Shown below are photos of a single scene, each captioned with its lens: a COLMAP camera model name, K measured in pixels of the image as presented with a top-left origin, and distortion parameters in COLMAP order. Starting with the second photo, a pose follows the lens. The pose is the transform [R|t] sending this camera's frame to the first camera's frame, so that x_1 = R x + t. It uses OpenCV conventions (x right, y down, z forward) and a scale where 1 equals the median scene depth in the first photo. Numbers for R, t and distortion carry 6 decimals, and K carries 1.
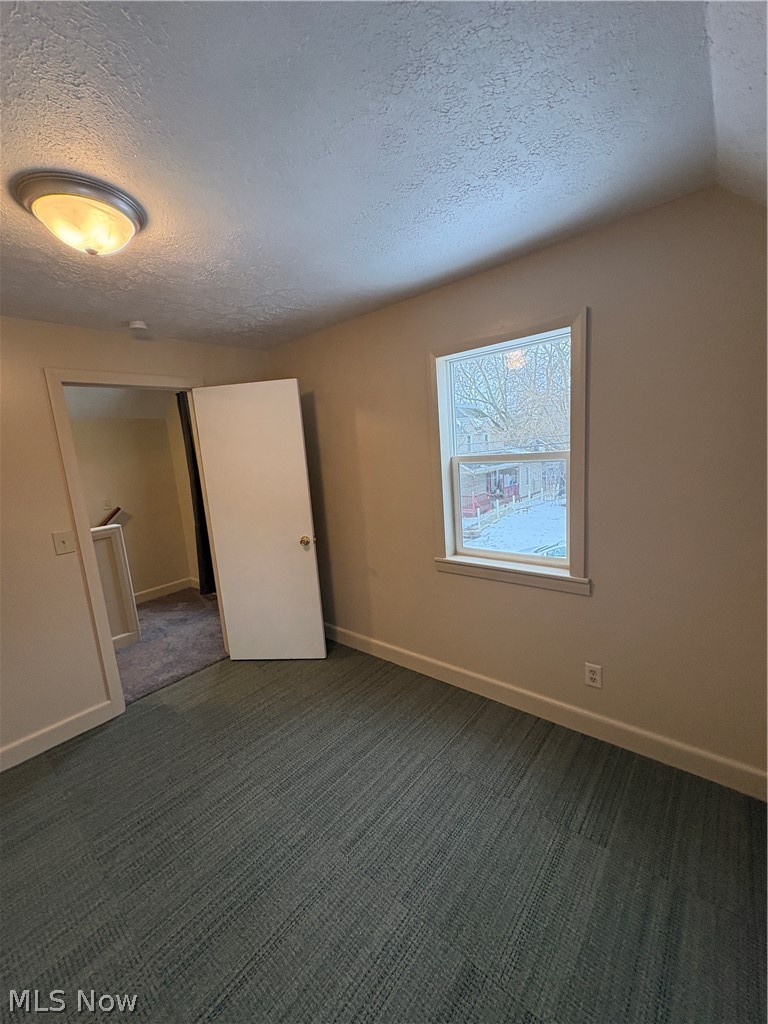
lens RADIAL K [[407.4, 0, 382.4], [0, 407.4, 512.5], [0, 0, 1]] dist [-0.001109, 0.000397]
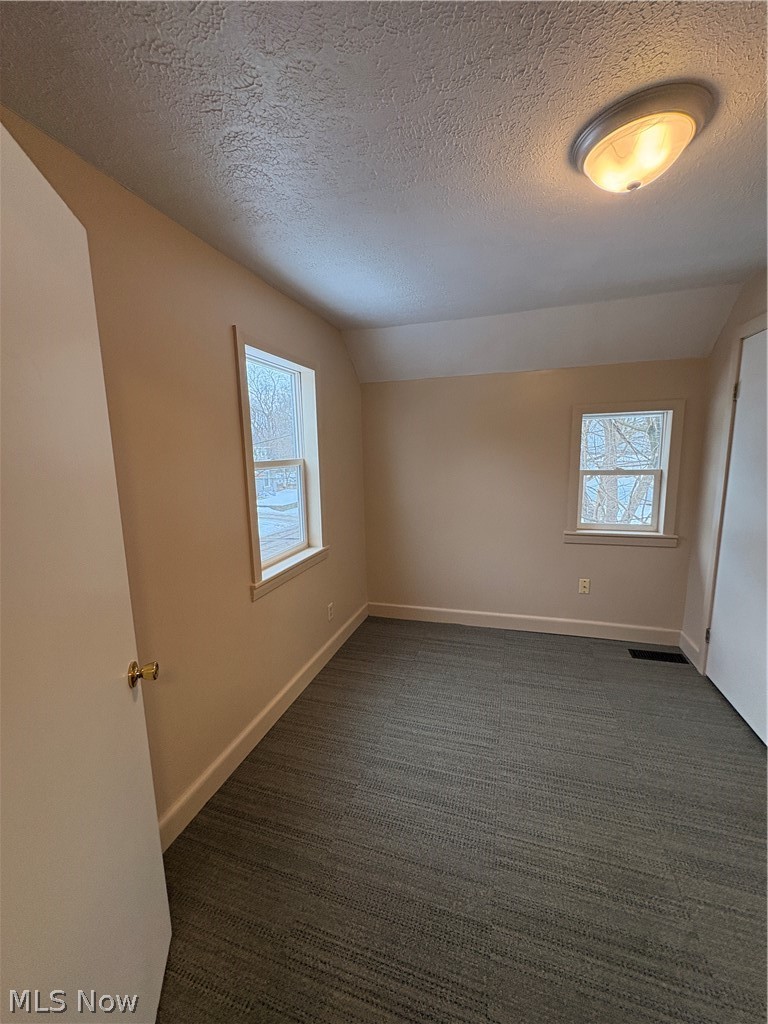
lens RADIAL K [[407.4, 0, 382.4], [0, 407.4, 512.5], [0, 0, 1]] dist [-0.001109, 0.000397]
pose [[-0.387968, -0.060162, 0.919707, -0.890648], [0.199348, 0.968770, 0.147464, -0.124126], [-0.899856, 0.240553, -0.363858, 1.301169]]
